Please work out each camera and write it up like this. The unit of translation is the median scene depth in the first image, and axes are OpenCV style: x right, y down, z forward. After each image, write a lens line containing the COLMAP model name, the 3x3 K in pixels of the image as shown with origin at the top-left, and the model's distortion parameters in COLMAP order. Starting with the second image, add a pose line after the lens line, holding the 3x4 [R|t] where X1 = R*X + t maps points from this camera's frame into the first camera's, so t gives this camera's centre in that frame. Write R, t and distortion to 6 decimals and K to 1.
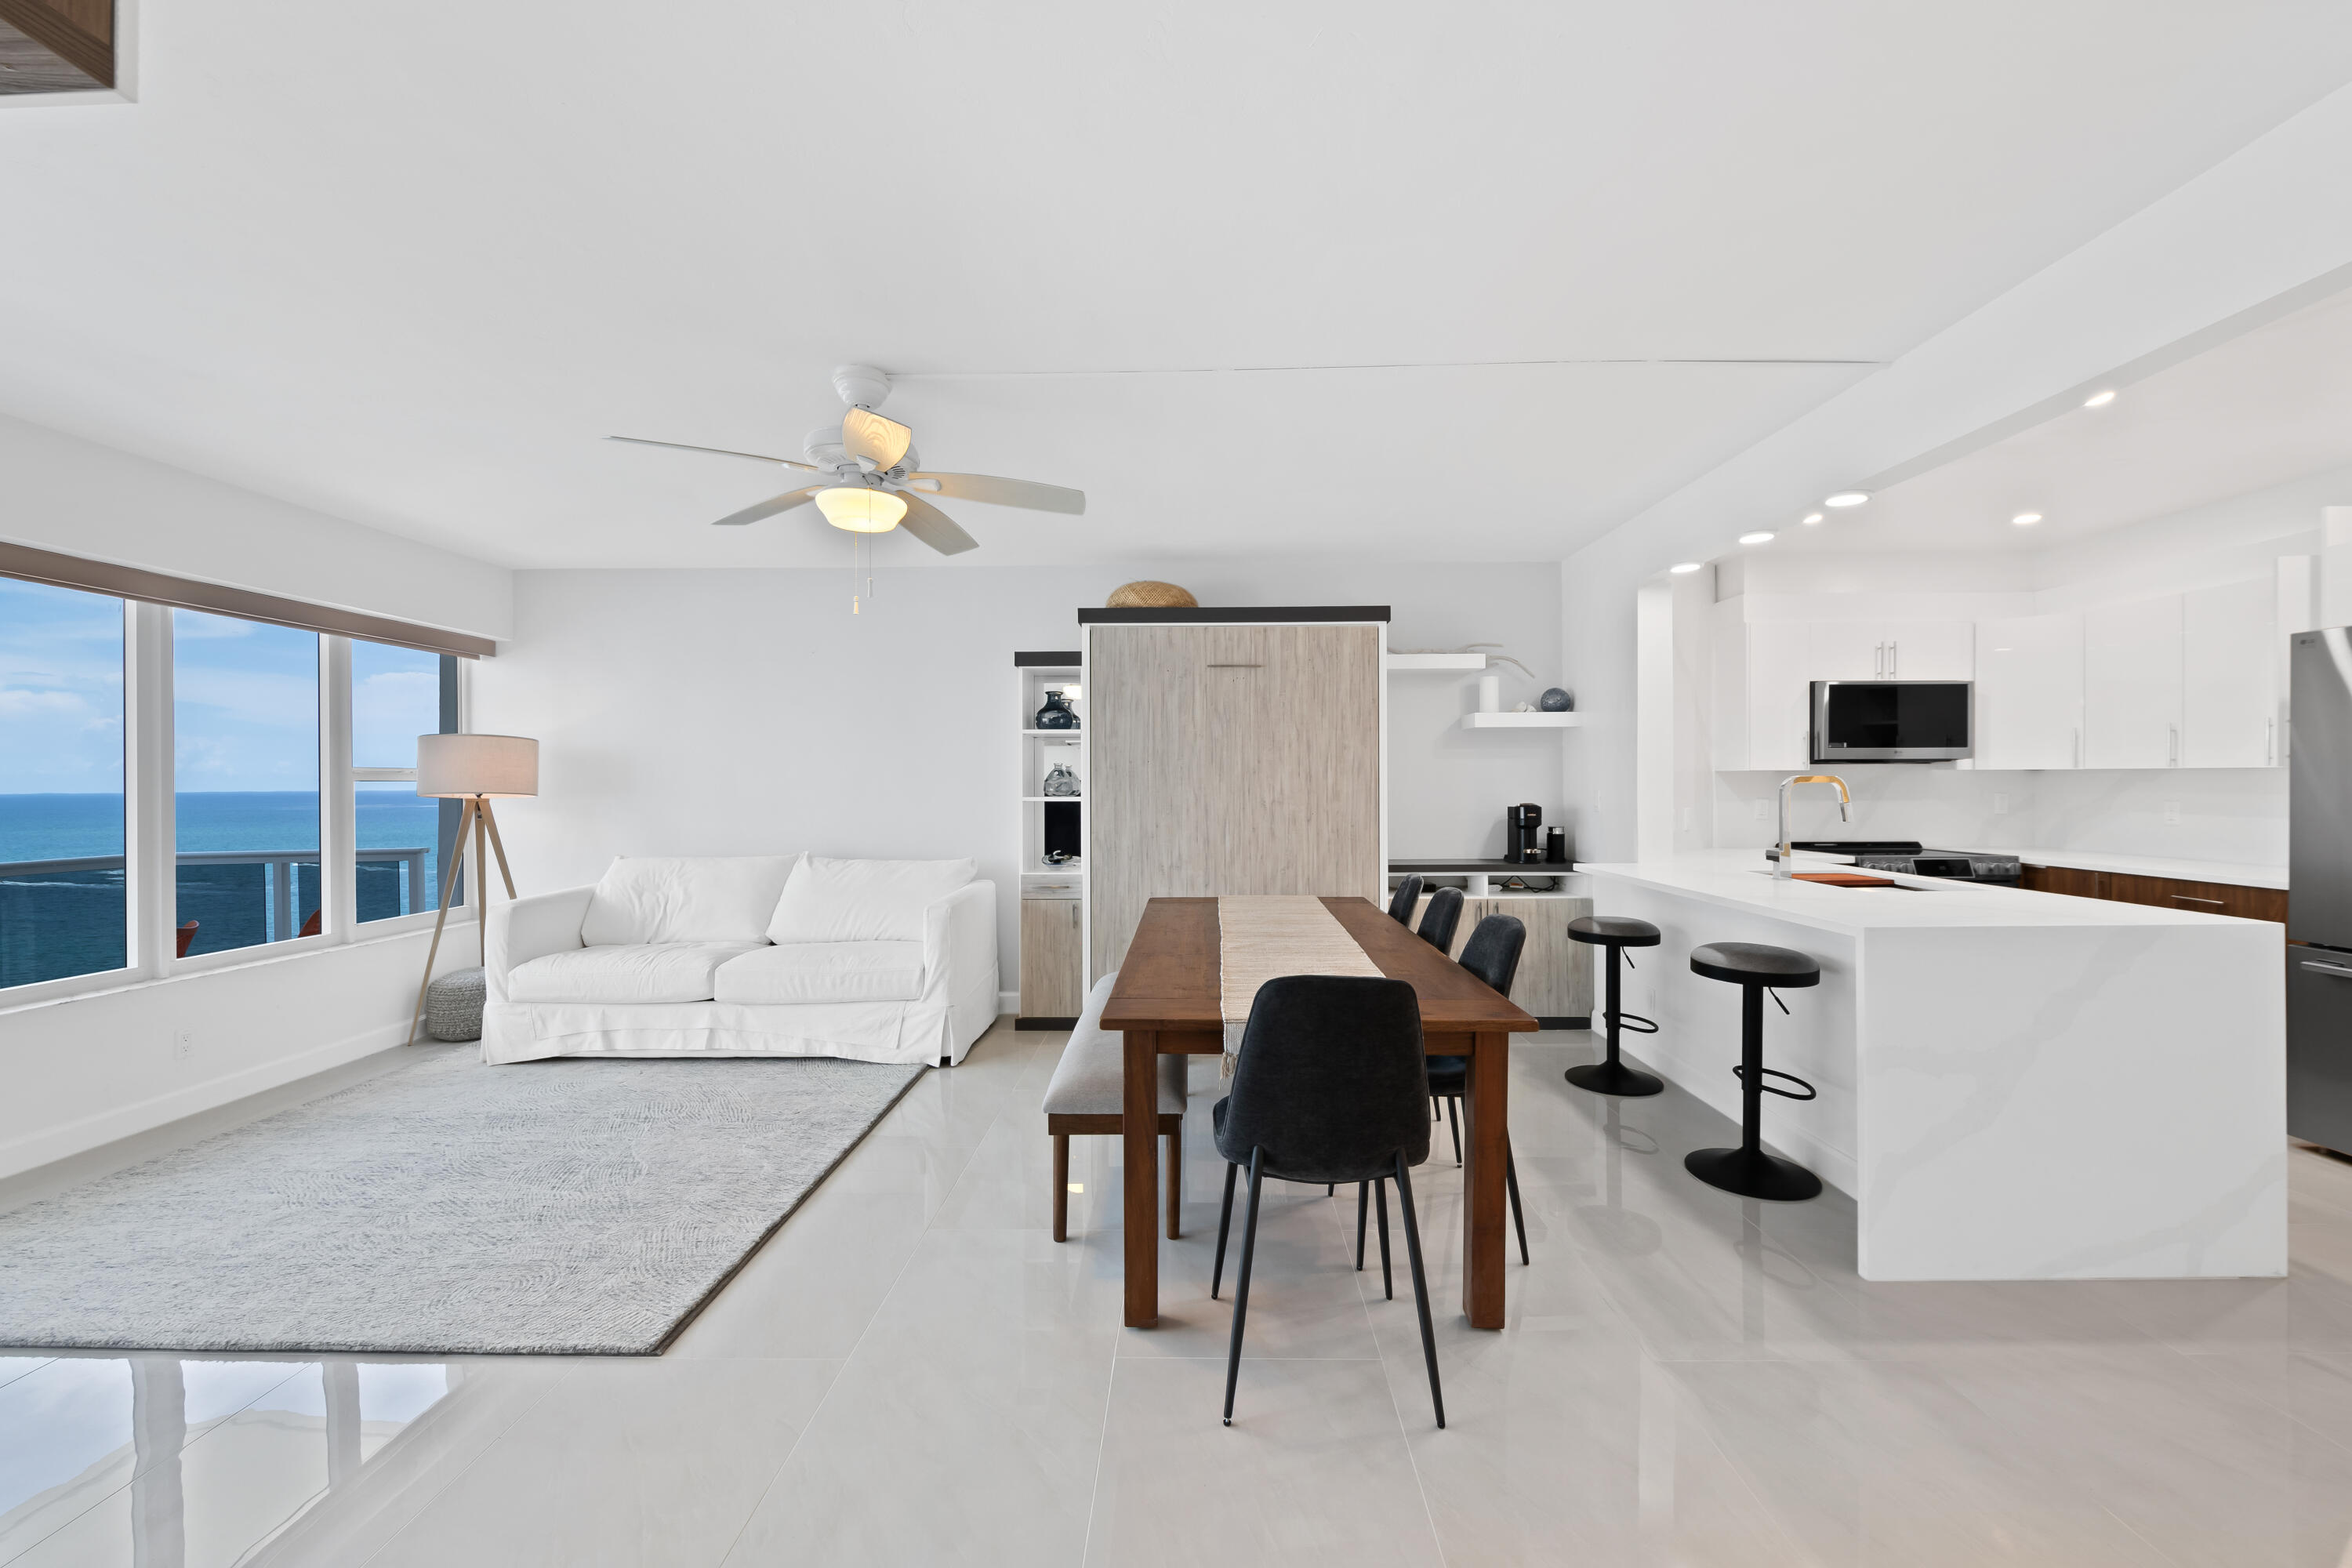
lens RADIAL K [[926.4, 0, 1187.4], [0, 926.4, 781.3], [0, 0, 1]] dist [-0.000194, -0.002770]
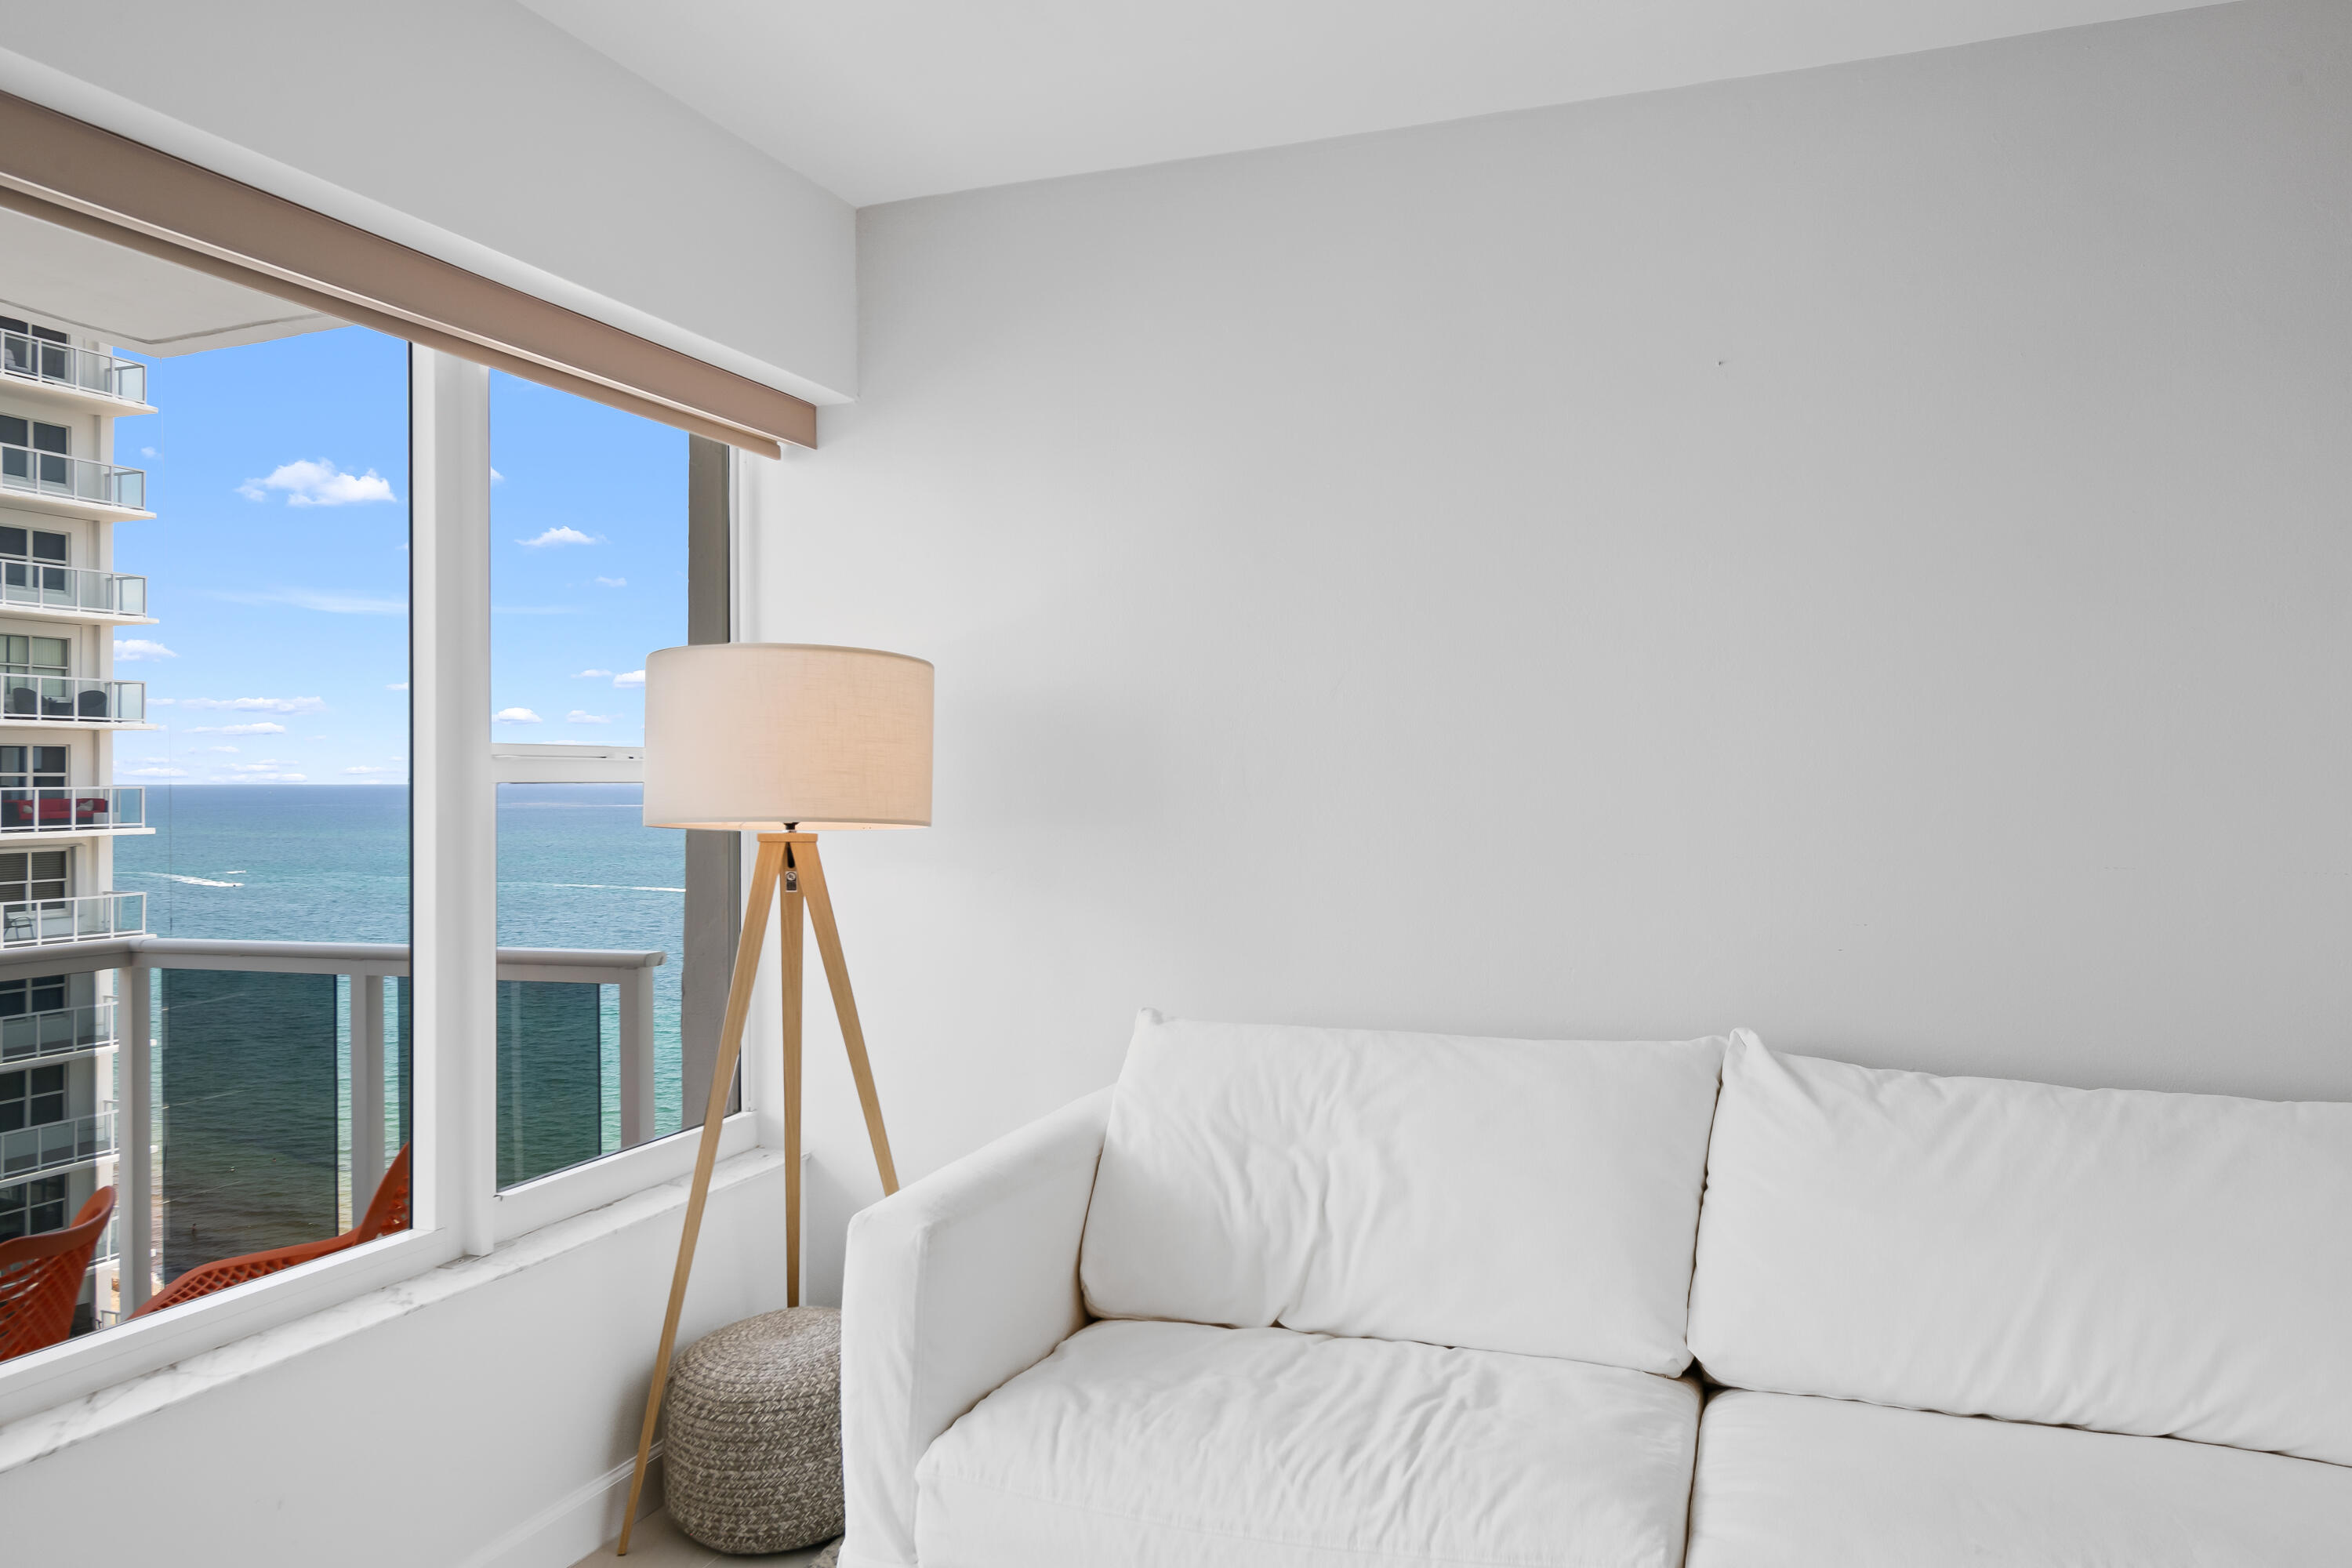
lens RADIAL K [[1566.1, 0, 1185.9], [0, 1566.1, 777.6], [0, 0, 1]] dist [0.020212, 0.001638]
pose [[0.940197, 0.003168, -0.340617, -0.438752], [-0.001888, 0.999990, 0.004090, -0.005141], [0.340627, -0.003202, 0.940193, 0.512840]]
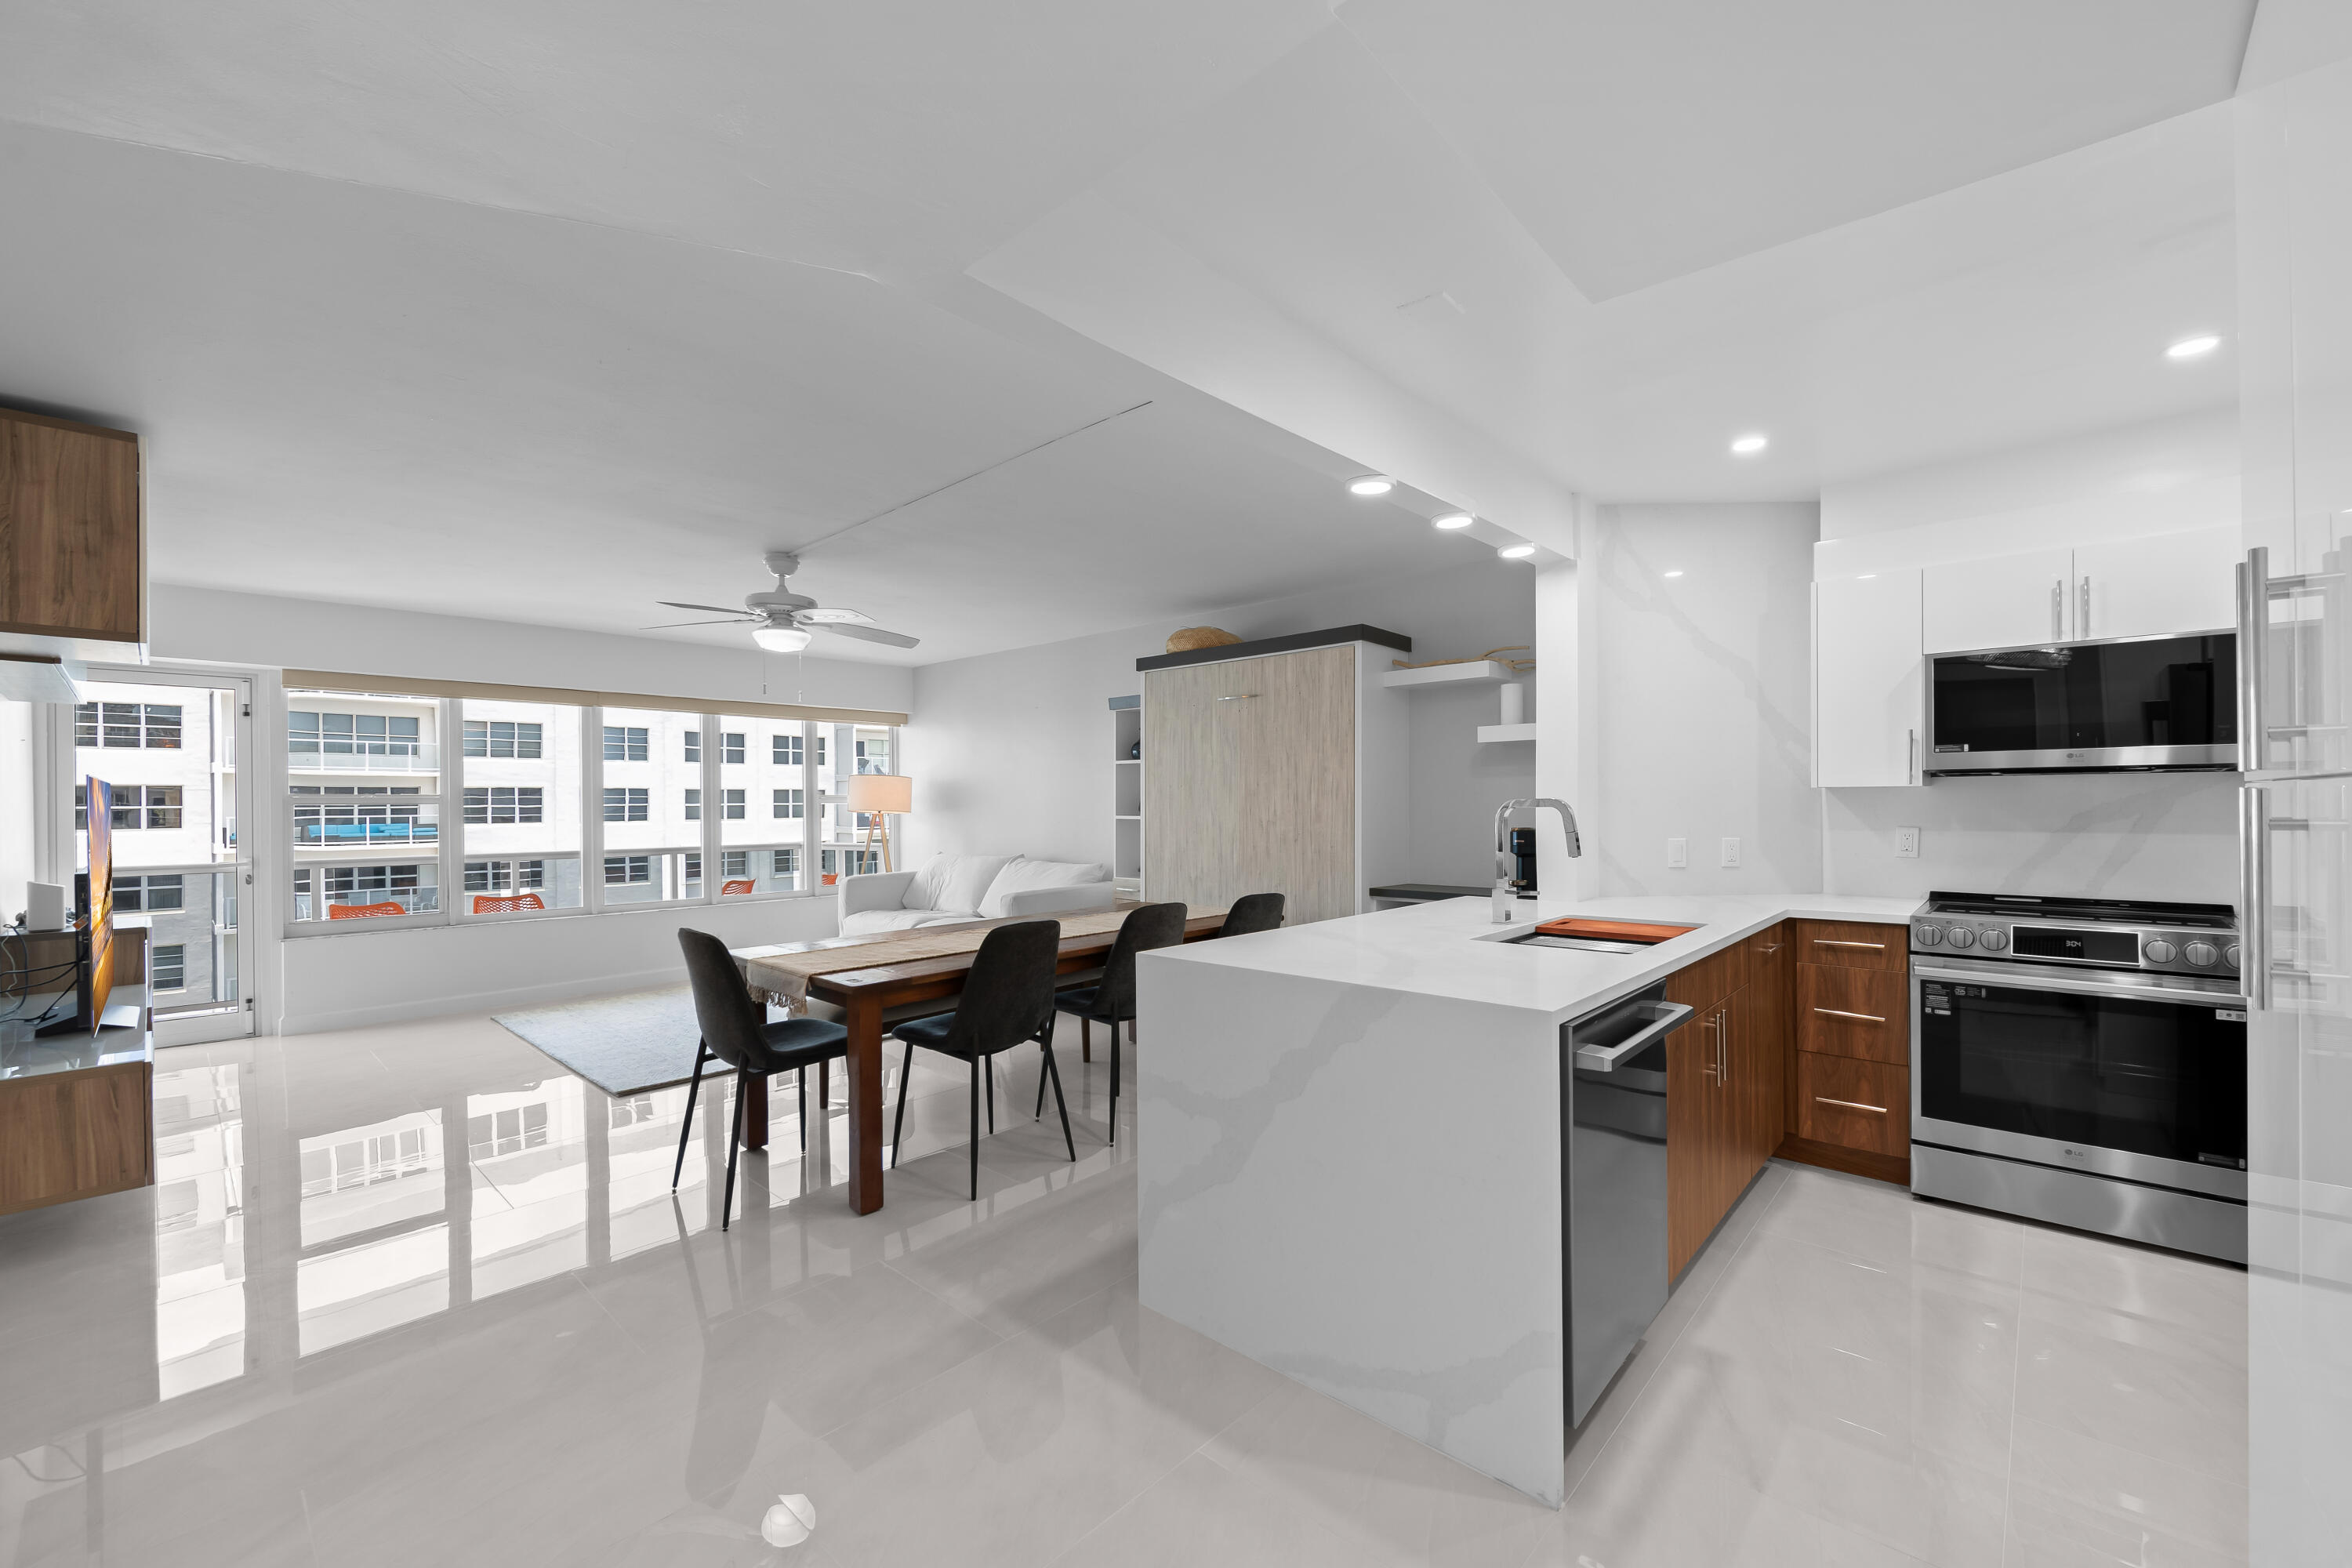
lens RADIAL K [[924.6, 0, 1186.6], [0, 924.6, 806.3], [0, 0, 1]] dist [0.010587, -0.006085]
pose [[0.753177, 0.001971, -0.657815, 0.723235], [0.004133, 0.999962, 0.007729, -0.004877], [0.657805, -0.008540, 0.753140, 0.139801]]
